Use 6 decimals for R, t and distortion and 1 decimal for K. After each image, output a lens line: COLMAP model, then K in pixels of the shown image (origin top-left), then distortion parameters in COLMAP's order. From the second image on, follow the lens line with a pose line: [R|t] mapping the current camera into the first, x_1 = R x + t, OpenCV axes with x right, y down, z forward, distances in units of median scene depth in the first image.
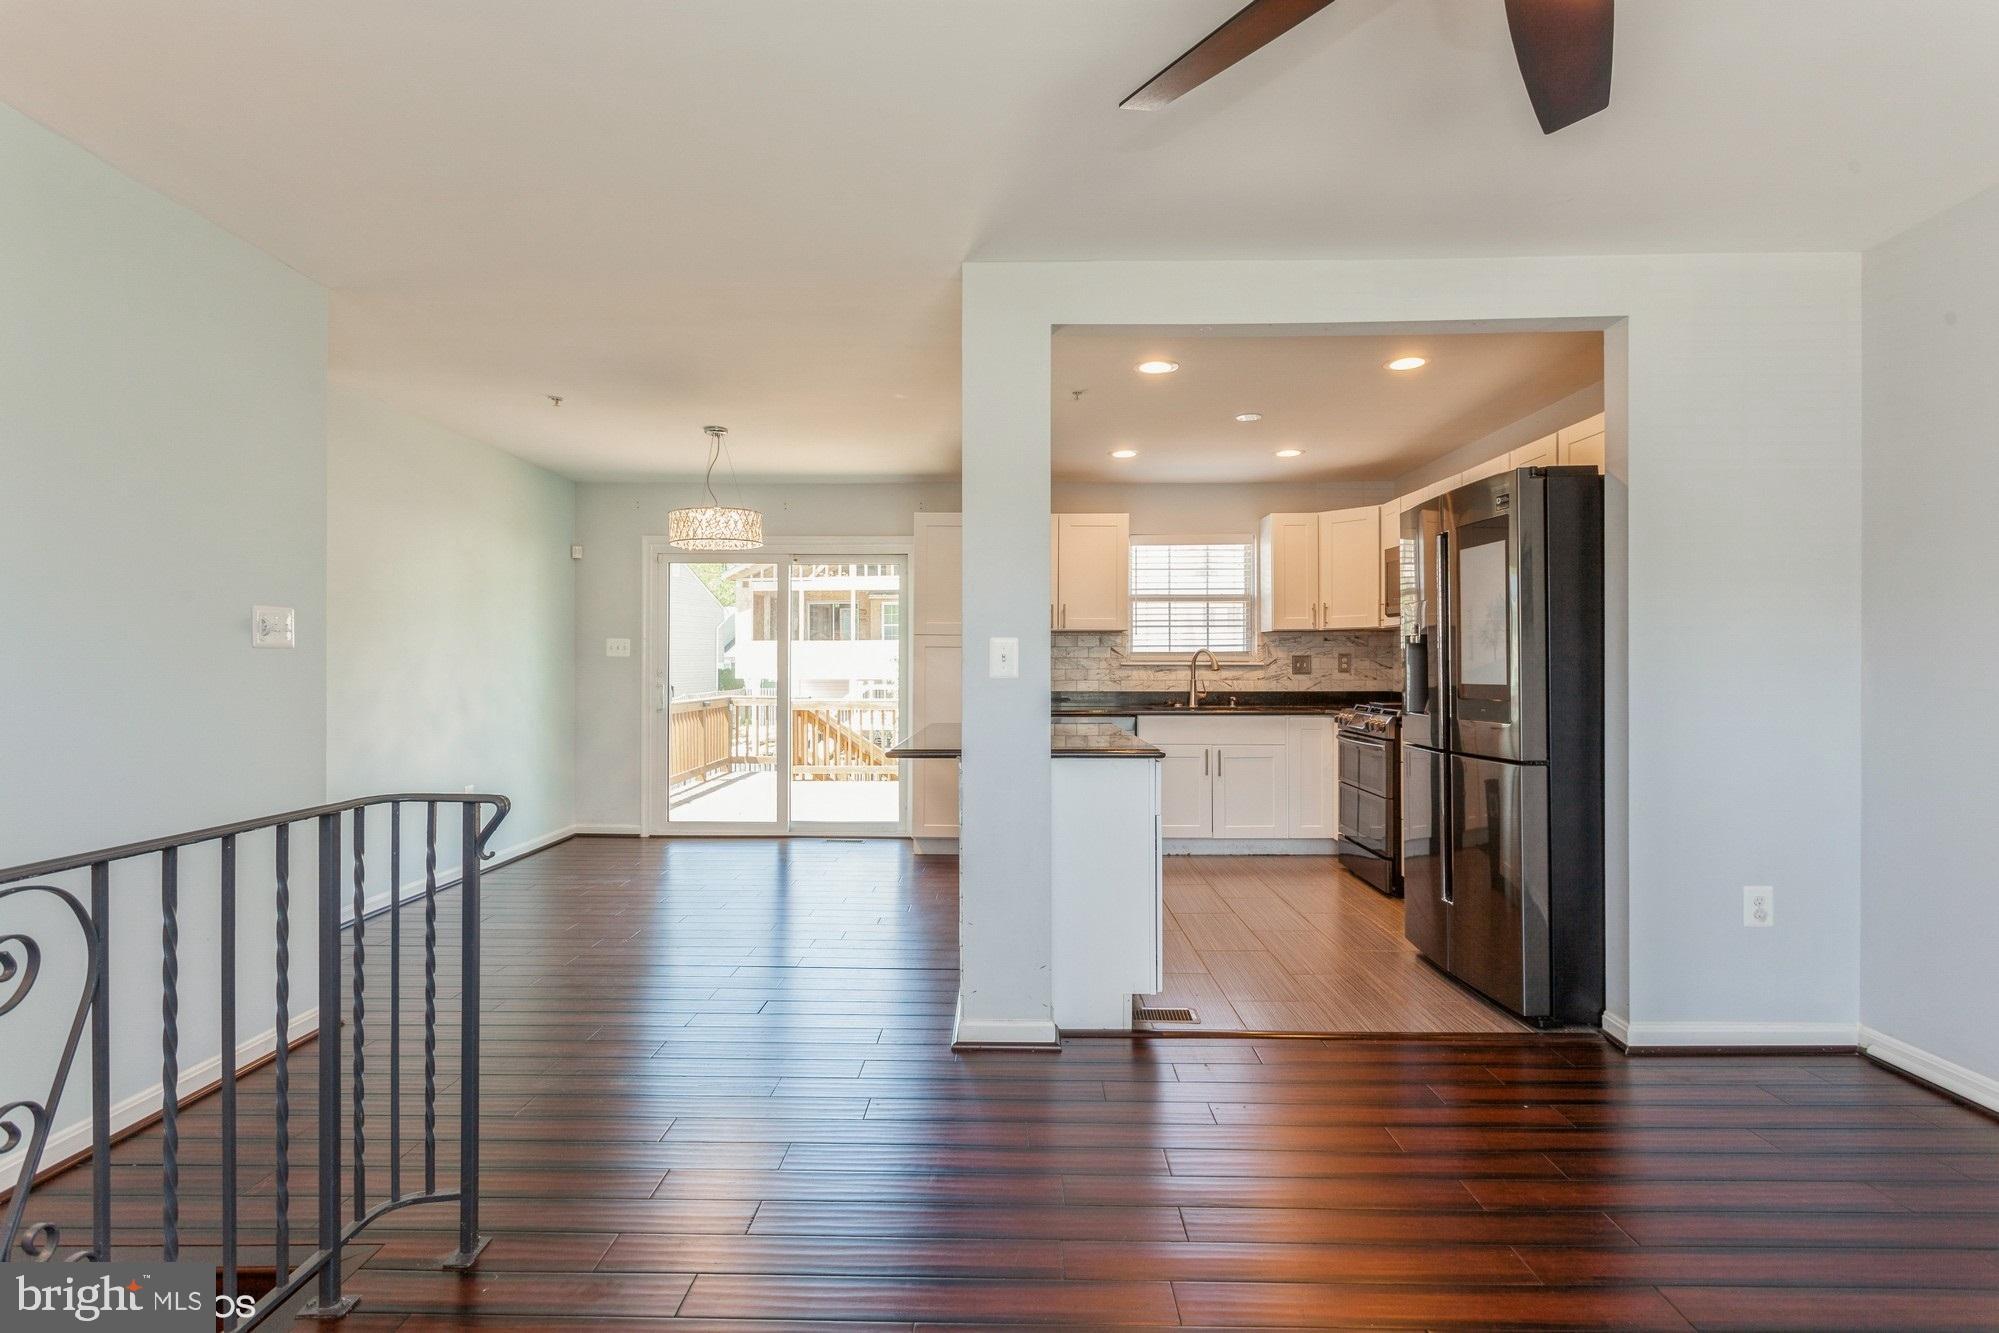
lens RADIAL K [[955.5, 0, 996.0], [0, 955.5, 671.7], [0, 0, 1]] dist [0.001594, 0.001600]
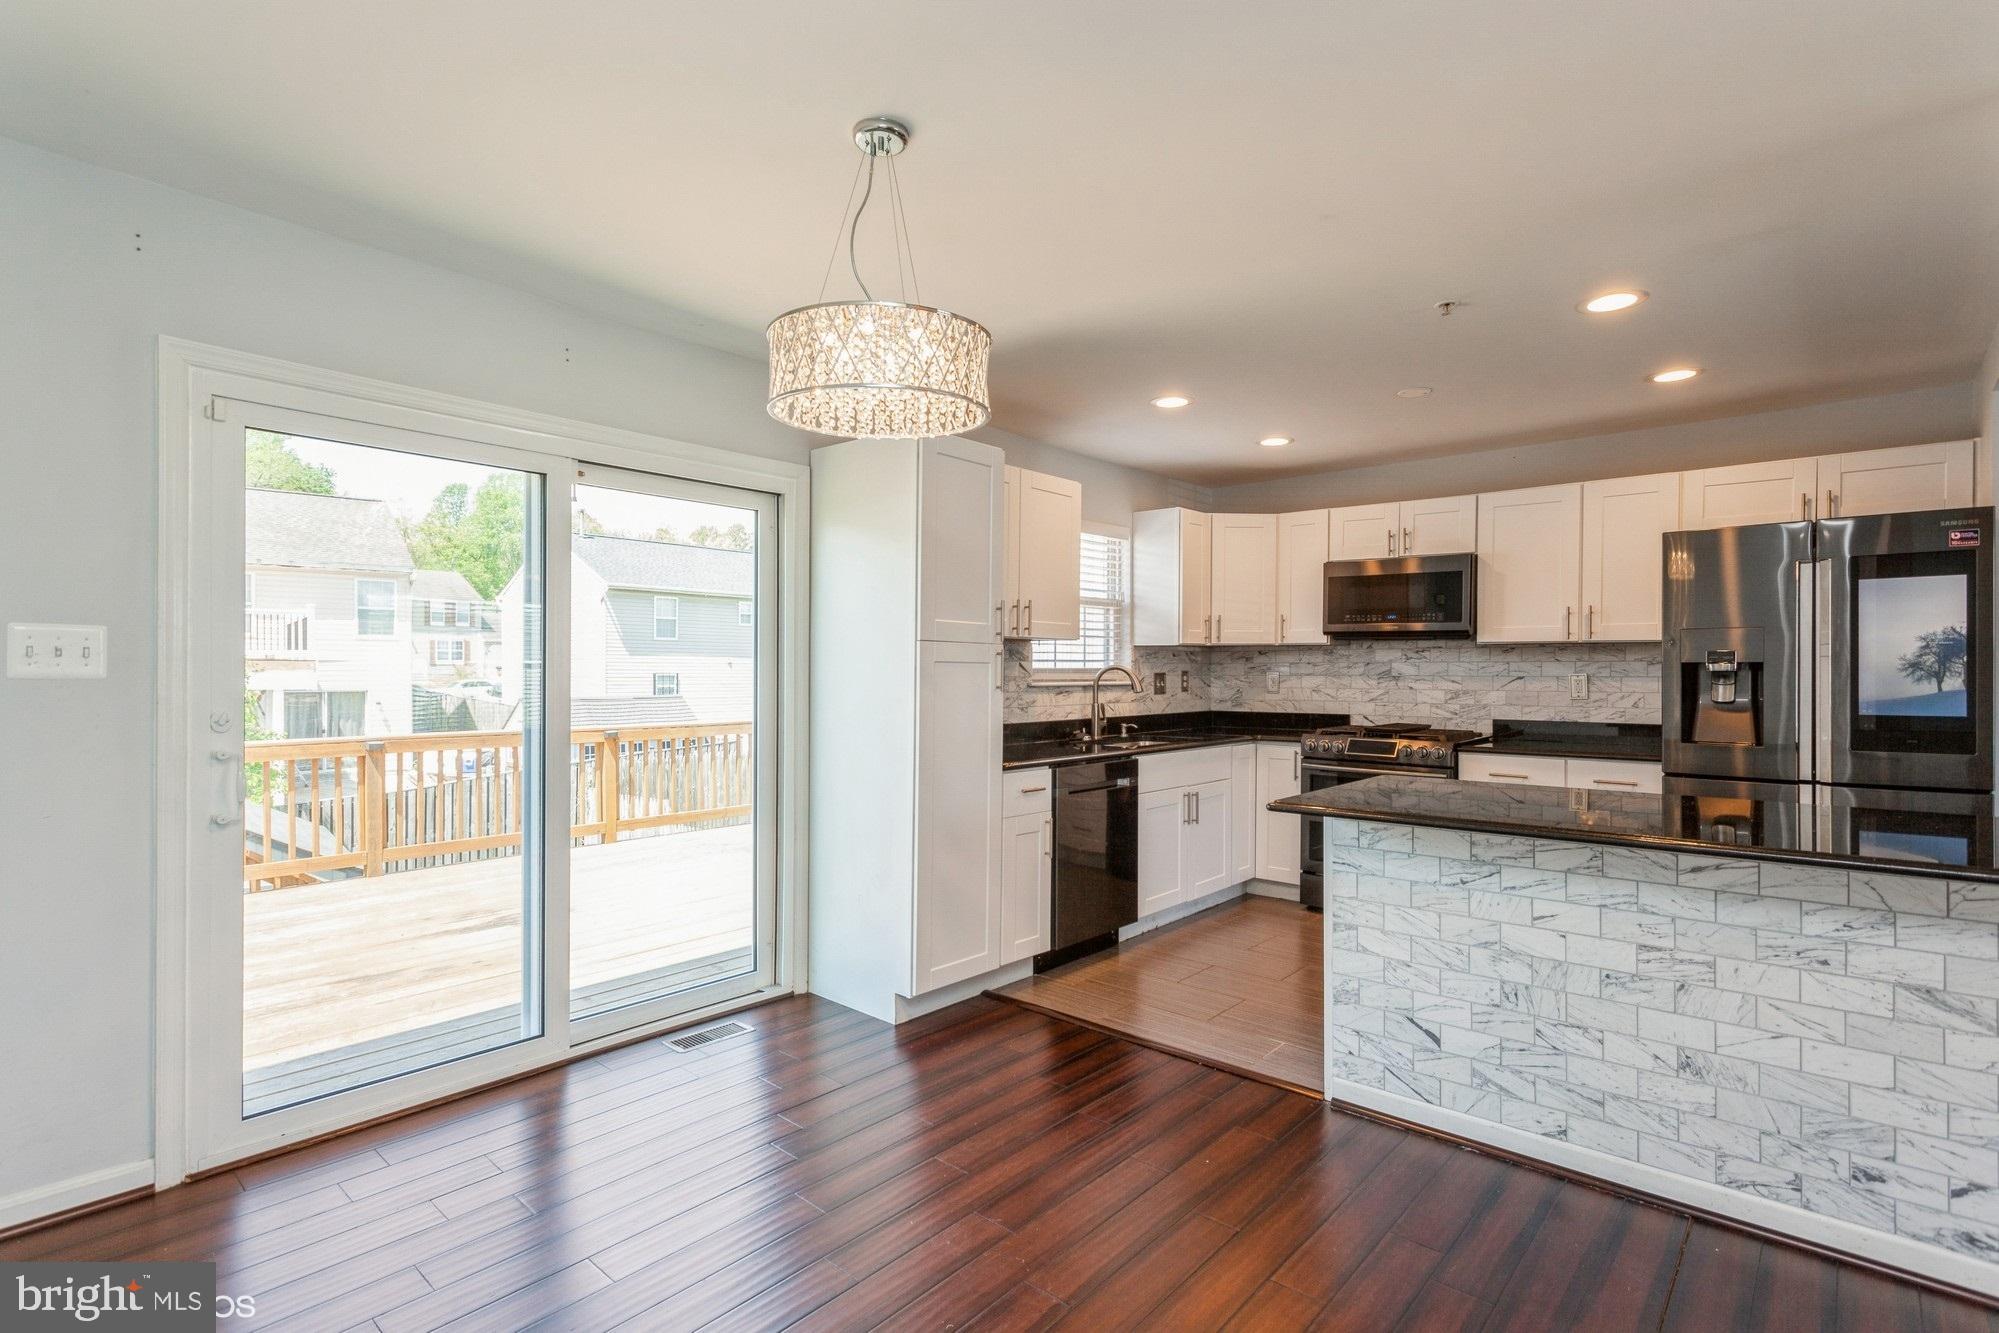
lens RADIAL K [[955.5, 0, 1003.3], [0, 955.5, 671.0], [0, 0, 1]] dist [0.001594, 0.001600]
pose [[0.646909, 0.000472, 0.762567, -0.441955], [0.000844, 0.999999, -0.001334, -0.017568], [-0.762567, 0.001506, 0.646907, 0.540060]]
